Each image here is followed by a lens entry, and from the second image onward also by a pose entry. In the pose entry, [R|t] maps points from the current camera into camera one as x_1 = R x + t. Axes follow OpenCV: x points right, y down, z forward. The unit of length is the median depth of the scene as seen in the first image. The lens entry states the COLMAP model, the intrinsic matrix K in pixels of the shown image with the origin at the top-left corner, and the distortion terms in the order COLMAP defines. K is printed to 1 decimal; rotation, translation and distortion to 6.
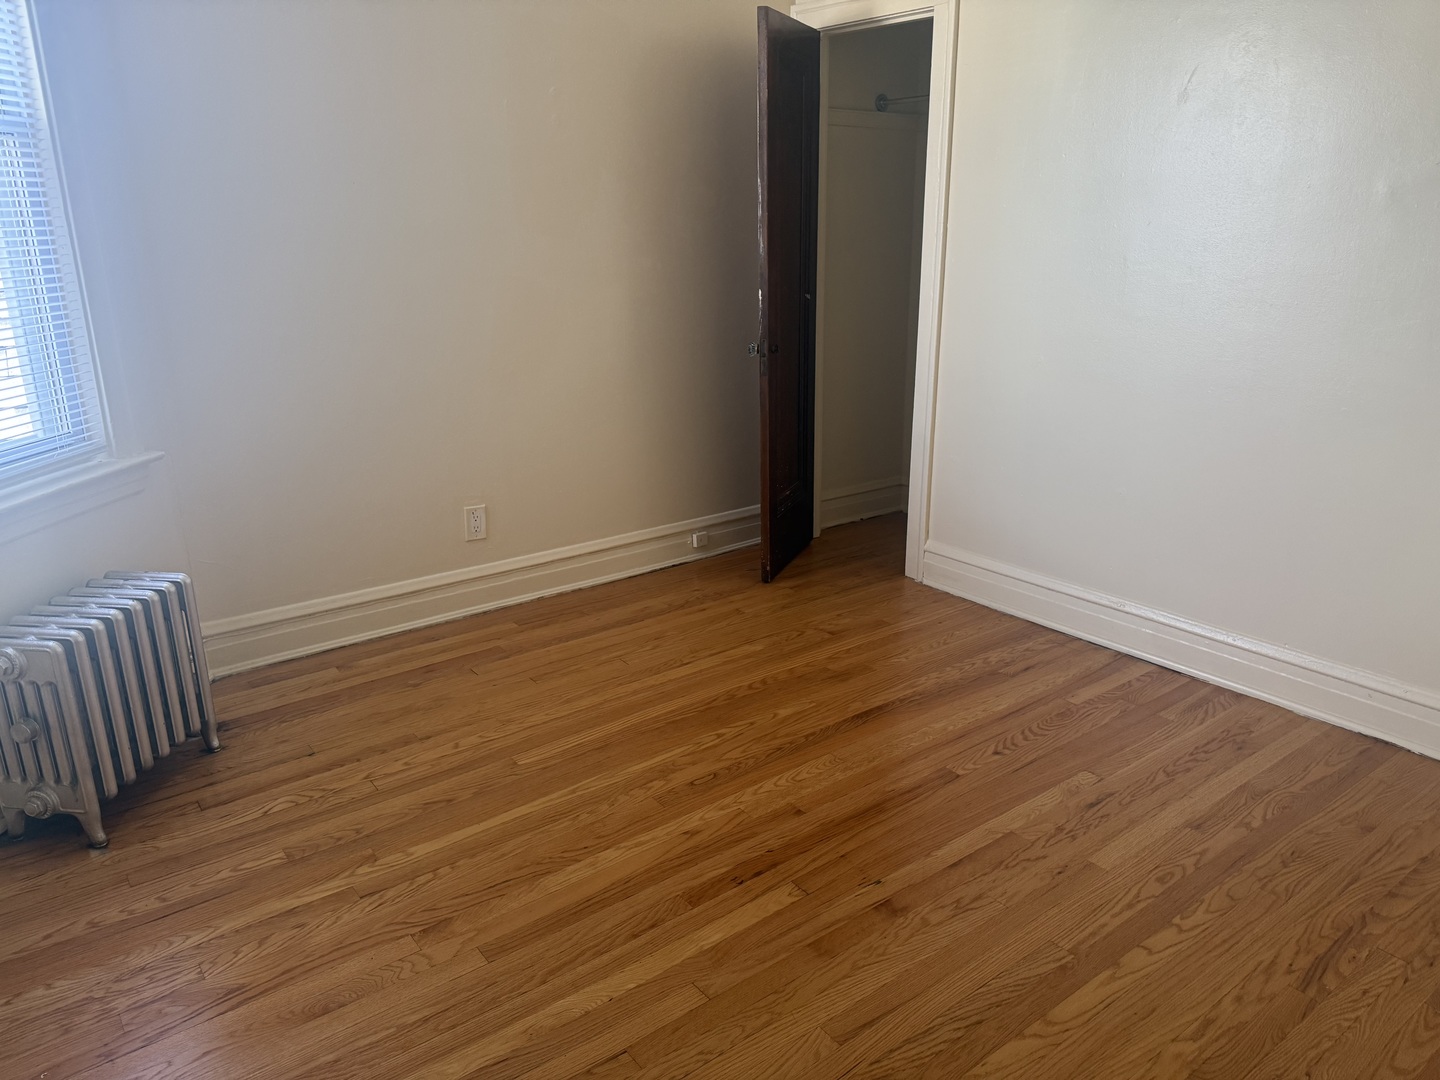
lens RADIAL K [[986.7, 0, 712.5], [0, 986.7, 535.2], [0, 0, 1]] dist [-0.012117, -0.018227]
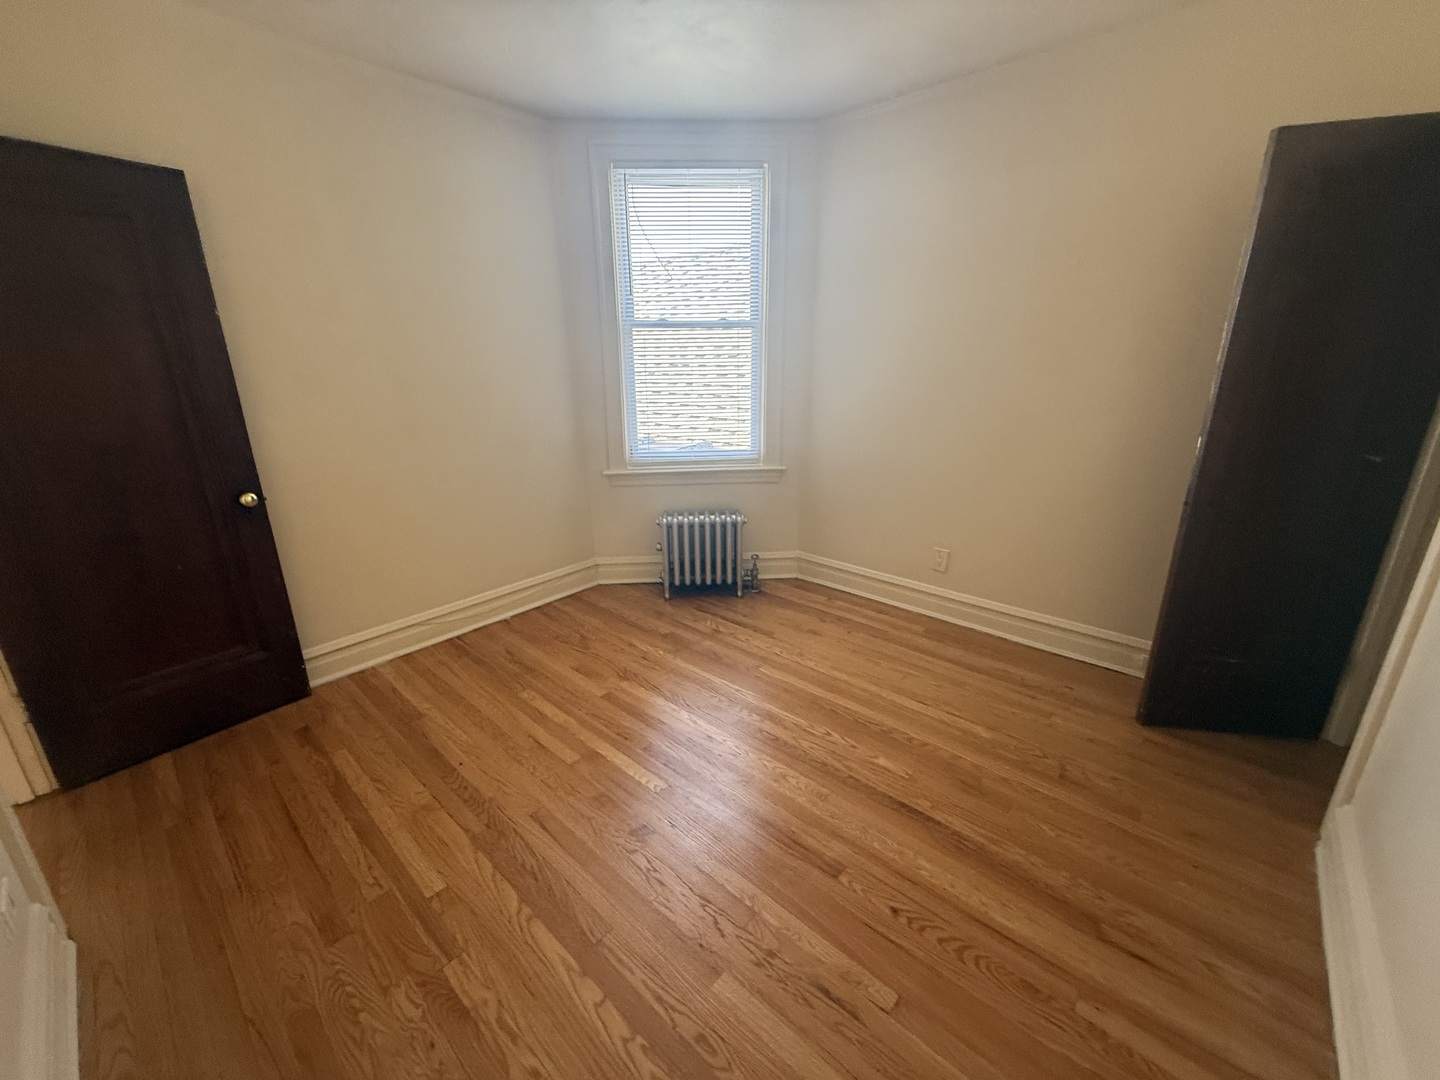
lens RADIAL K [[572.6, 0, 713.6], [0, 572.6, 538.6], [0, 0, 1]] dist [0.000132, 0.000487]
pose [[0.202395, 0.313971, -0.927609, 0.680951], [-0.285926, 0.924886, 0.250663, -0.224904], [0.936634, 0.214495, 0.276965, 0.591809]]
